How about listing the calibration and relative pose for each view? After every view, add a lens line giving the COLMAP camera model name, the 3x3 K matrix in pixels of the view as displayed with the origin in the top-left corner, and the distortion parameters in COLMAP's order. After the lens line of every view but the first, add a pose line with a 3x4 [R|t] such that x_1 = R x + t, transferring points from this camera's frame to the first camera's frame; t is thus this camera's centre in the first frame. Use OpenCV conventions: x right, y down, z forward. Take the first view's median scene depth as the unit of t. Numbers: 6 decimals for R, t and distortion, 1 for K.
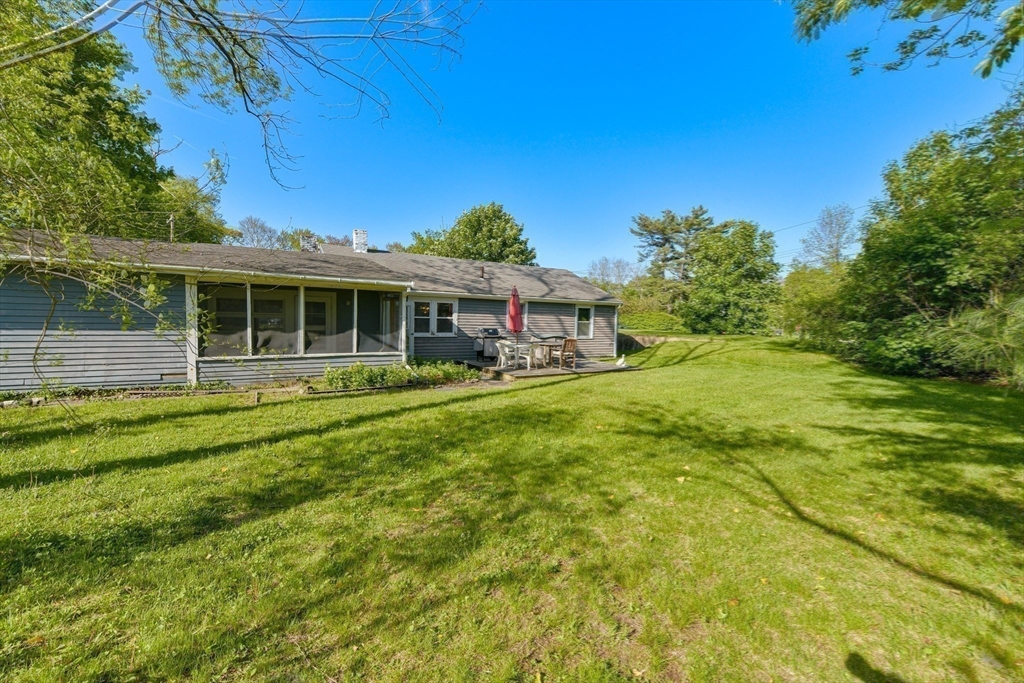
lens RADIAL K [[416.1, 0, 515.7], [0, 416.1, 339.3], [0, 0, 1]] dist [0.000852, 0.000306]
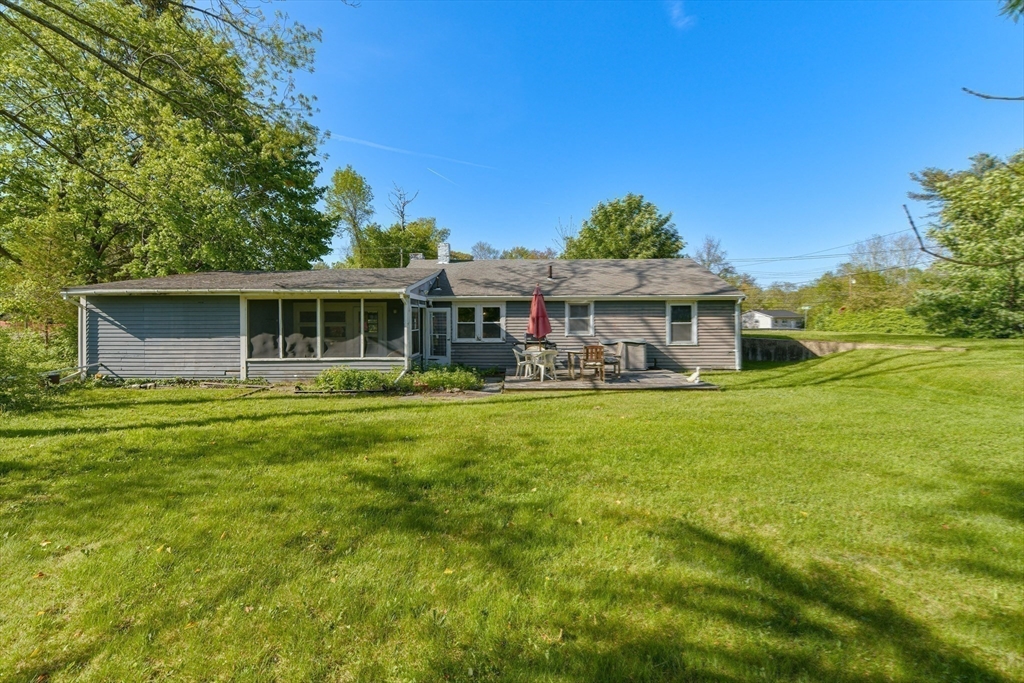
lens RADIAL K [[414.6, 0, 515.6], [0, 414.6, 328.4], [0, 0, 1]] dist [0.001639, 0.000602]
pose [[0.848950, -0.017210, -0.528192, 0.444701], [-0.002929, 0.999301, -0.037266, -0.003052], [0.528465, 0.033184, 0.848307, 0.251483]]
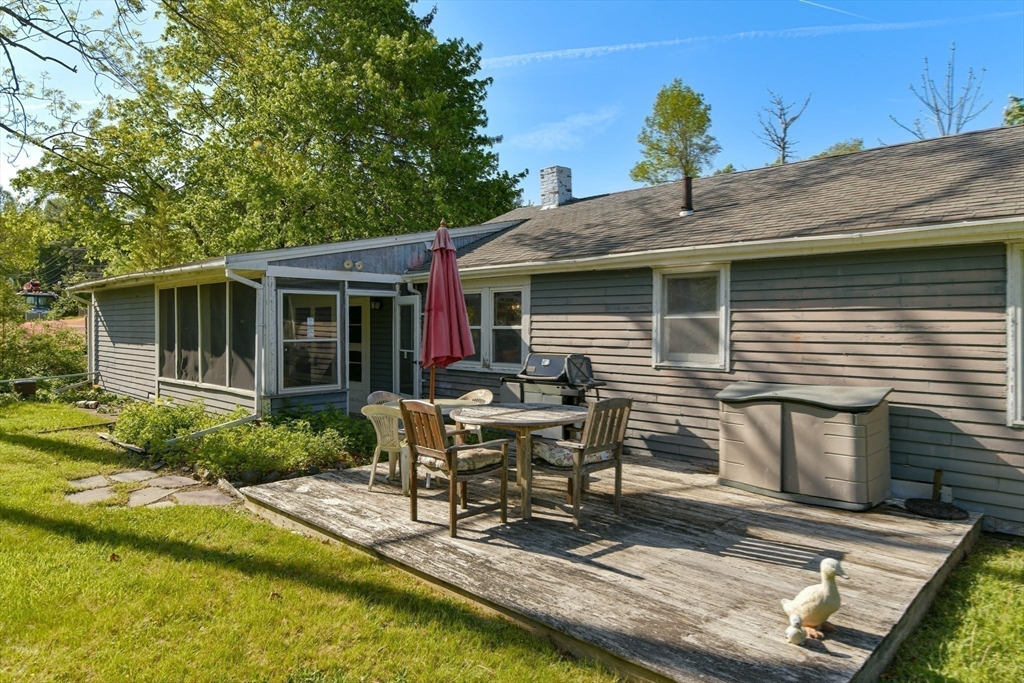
lens RADIAL K [[650.7, 0, 512.0], [0, 650.7, 341.5], [0, 0, 1]] dist [-0.001791, -0.000197]
pose [[0.261253, -0.003586, -0.965264, 0.530608], [-0.048569, 0.998678, -0.016856, -0.030962], [0.964048, 0.051285, 0.260733, 0.972951]]
